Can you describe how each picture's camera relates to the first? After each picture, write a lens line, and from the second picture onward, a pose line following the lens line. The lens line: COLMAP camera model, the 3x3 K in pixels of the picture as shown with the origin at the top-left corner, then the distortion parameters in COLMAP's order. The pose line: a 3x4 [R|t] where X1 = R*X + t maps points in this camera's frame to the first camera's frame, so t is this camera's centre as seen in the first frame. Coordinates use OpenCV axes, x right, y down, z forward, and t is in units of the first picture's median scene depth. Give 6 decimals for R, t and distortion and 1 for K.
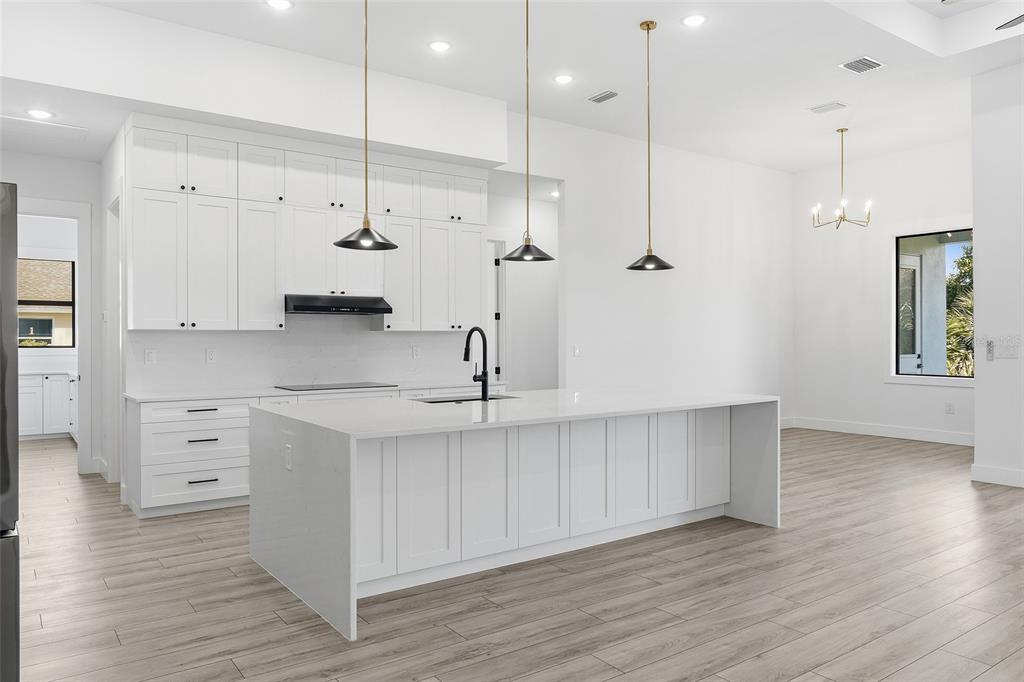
lens RADIAL K [[719.5, 0, 513.4], [0, 719.5, 335.7], [0, 0, 1]] dist [-0.007074, 0.000575]
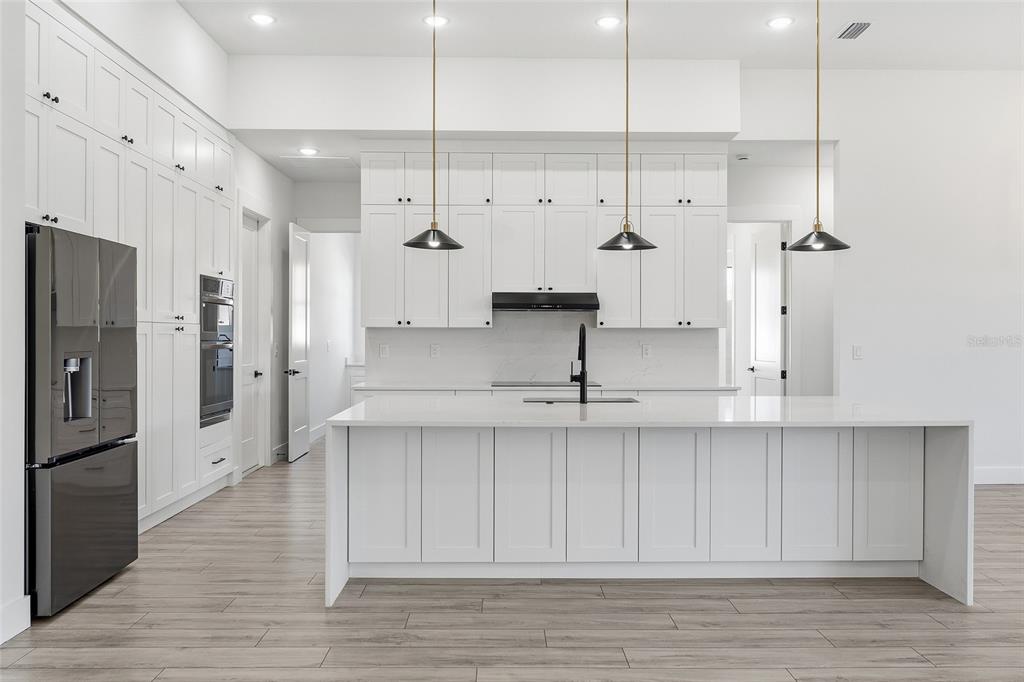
lens RADIAL K [[794.4, 0, 511.7], [0, 794.4, 335.5], [0, 0, 1]] dist [-0.015055, 0.005289]
pose [[0.816496, 0.004428, -0.577334, 0.450753], [-0.002481, 0.999988, 0.004161, -0.000914], [0.577345, -0.001965, 0.816498, 0.102704]]
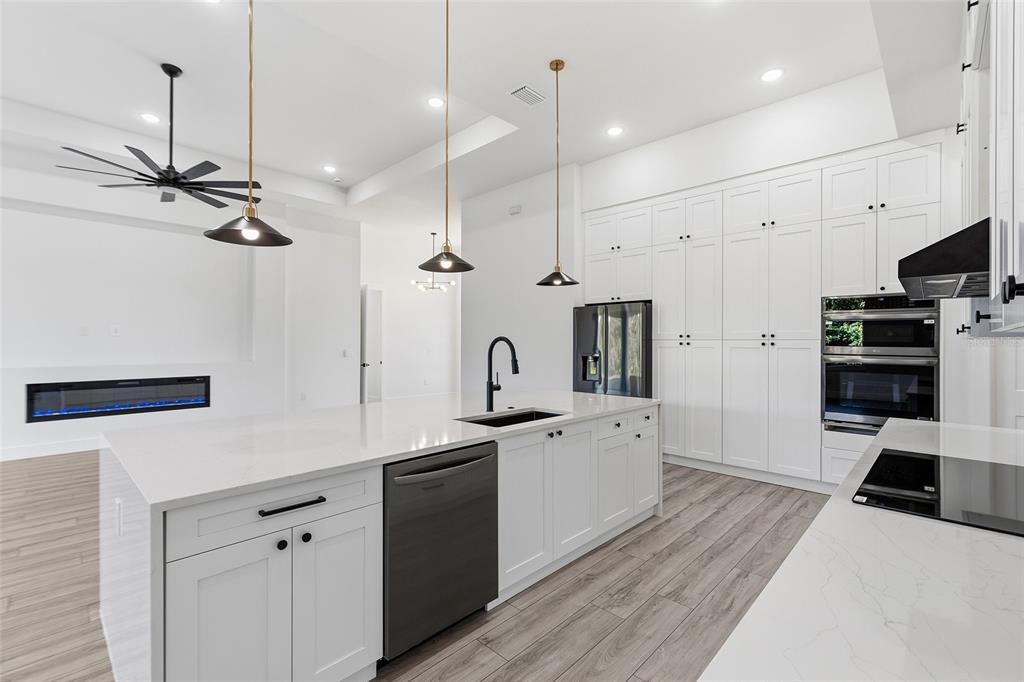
lens RADIAL K [[444.1, 0, 515.2], [0, 444.1, 342.7], [0, 0, 1]] dist [0.000473, 0.000080]
pose [[-0.983695, -0.004309, -0.179794, 0.033551], [-0.003519, 0.999983, -0.004710, -0.001590], [0.179811, -0.004001, -0.983693, 1.520752]]
